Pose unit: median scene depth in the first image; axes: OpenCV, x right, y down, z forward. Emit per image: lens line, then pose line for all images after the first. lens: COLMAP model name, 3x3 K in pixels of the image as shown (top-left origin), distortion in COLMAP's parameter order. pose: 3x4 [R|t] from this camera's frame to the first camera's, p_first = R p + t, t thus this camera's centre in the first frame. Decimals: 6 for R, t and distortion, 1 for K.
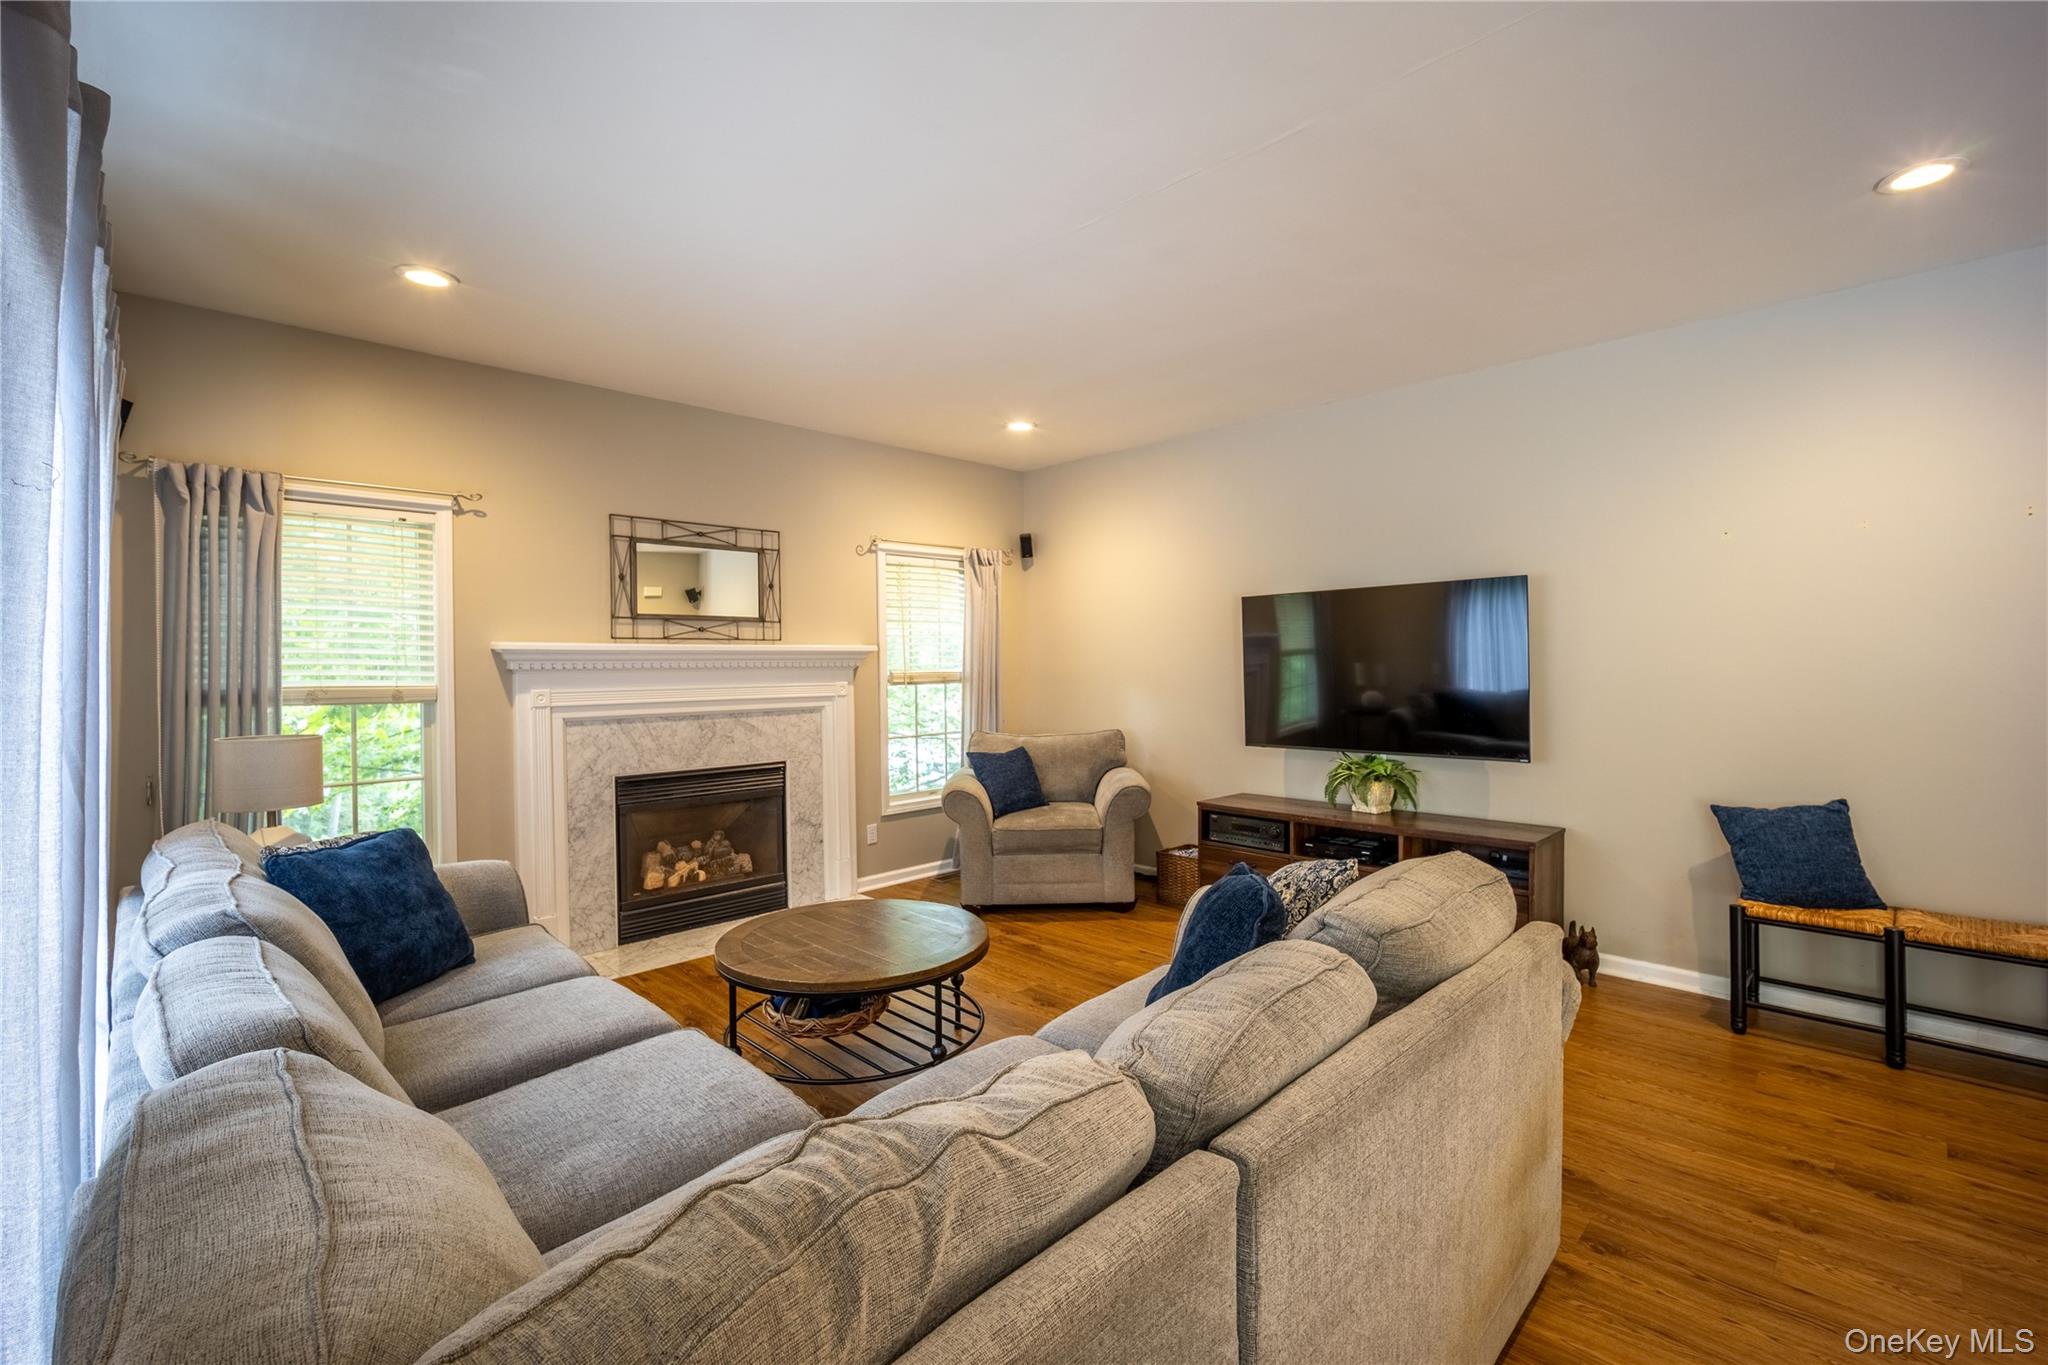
lens RADIAL K [[892.0, 0, 1021.7], [0, 892.0, 666.9], [0, 0, 1]] dist [-0.002845, 0.000082]
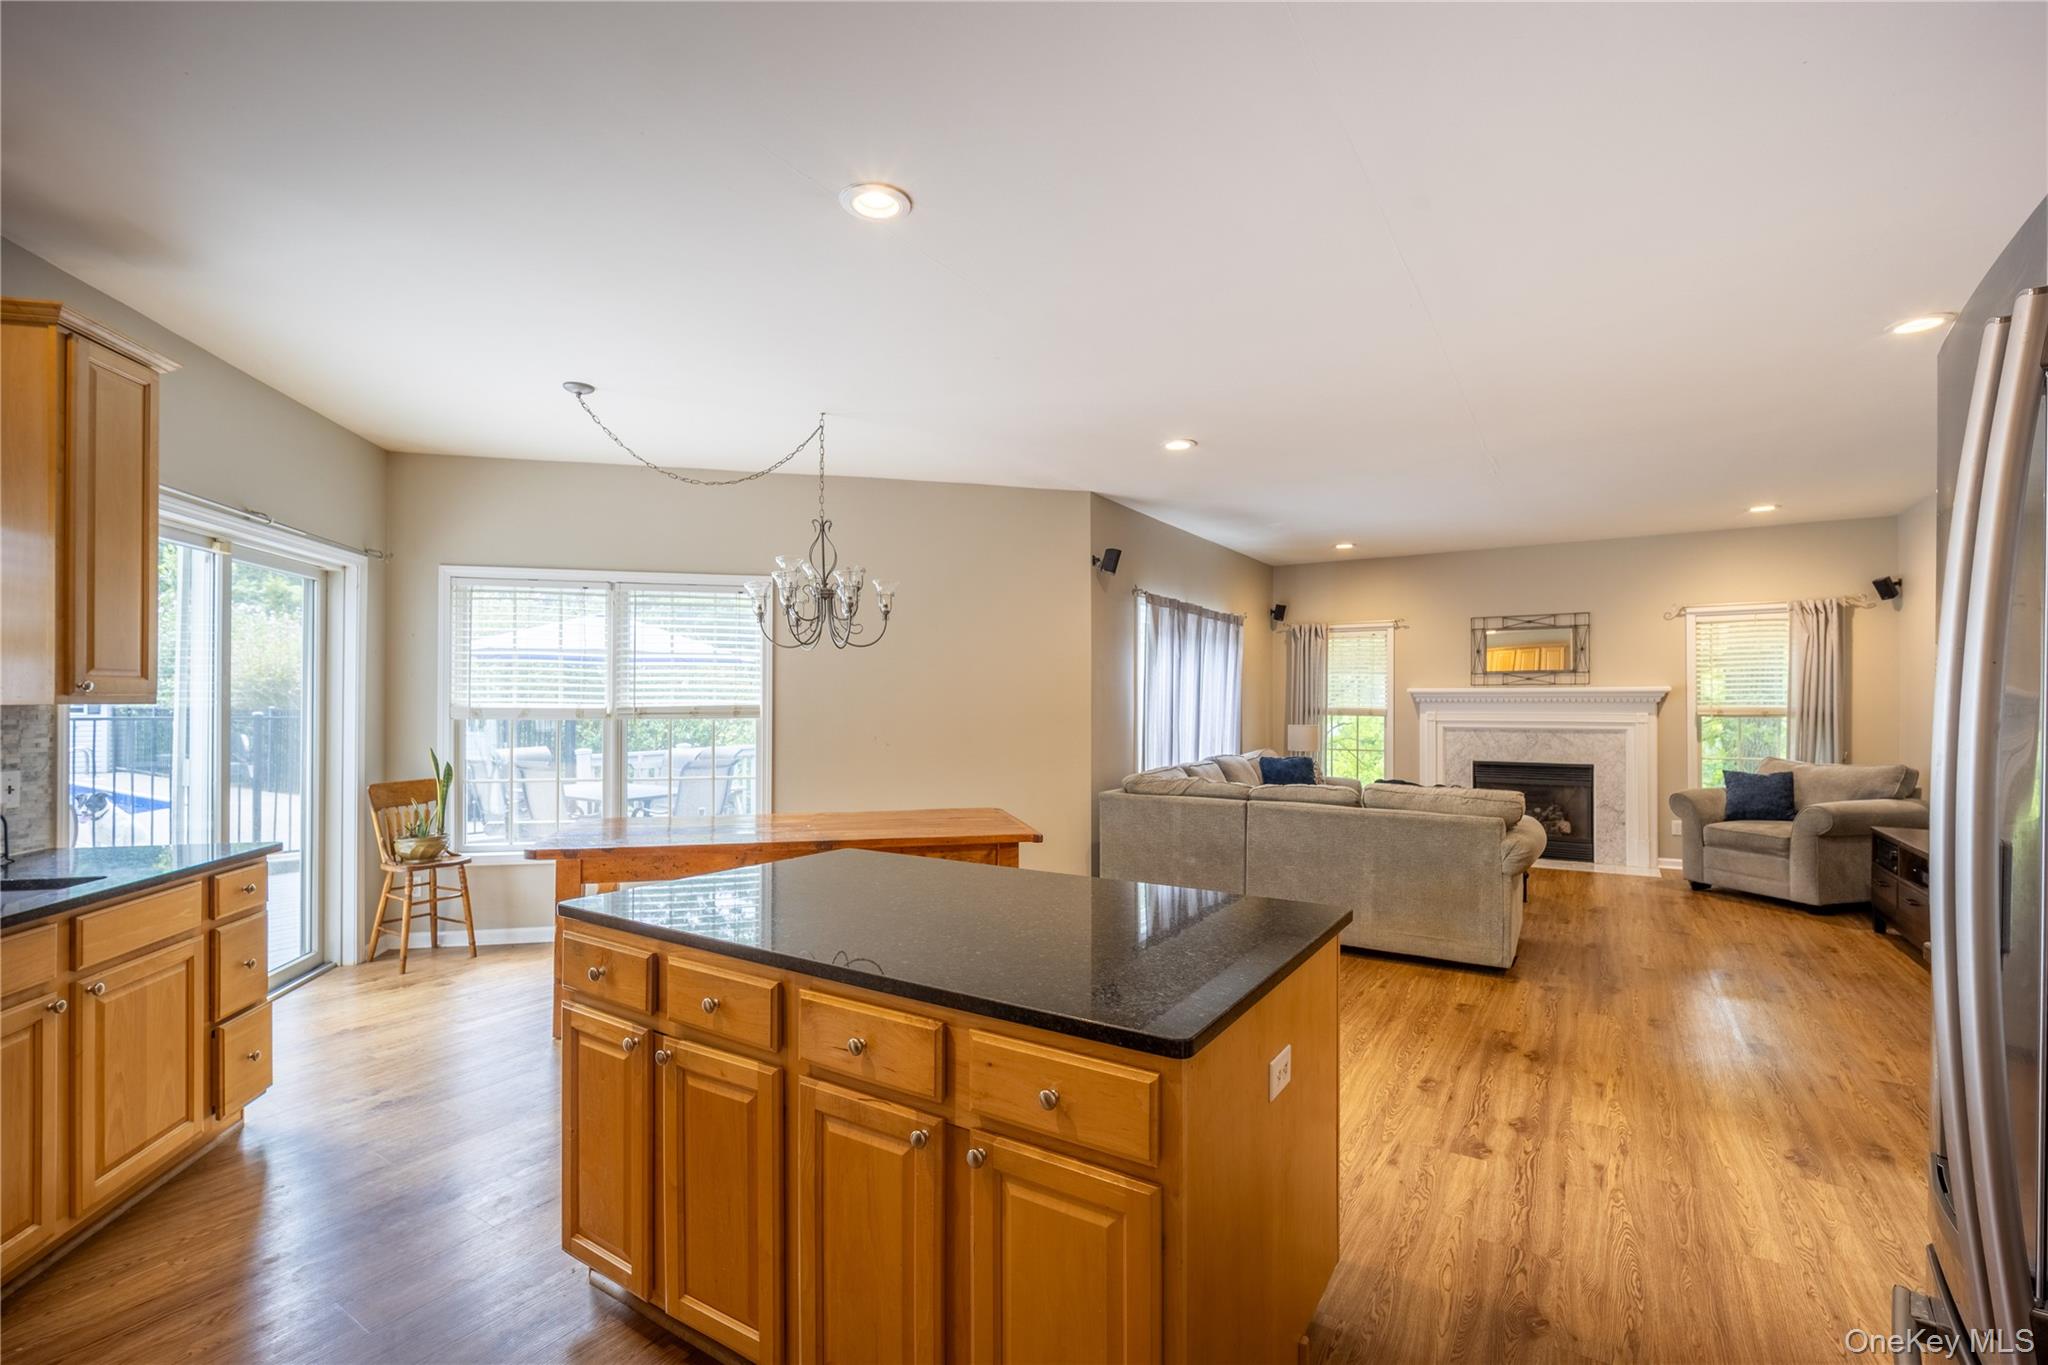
lens RADIAL K [[892.0, 0, 1032.3], [0, 892.0, 694.0], [0, 0, 1]] dist [-0.002845, 0.000082]
pose [[0.208214, -0.001158, -0.978083, 1.054421], [-0.007462, 0.999968, -0.002772, -0.002028], [0.978055, 0.007876, 0.208199, -0.248699]]
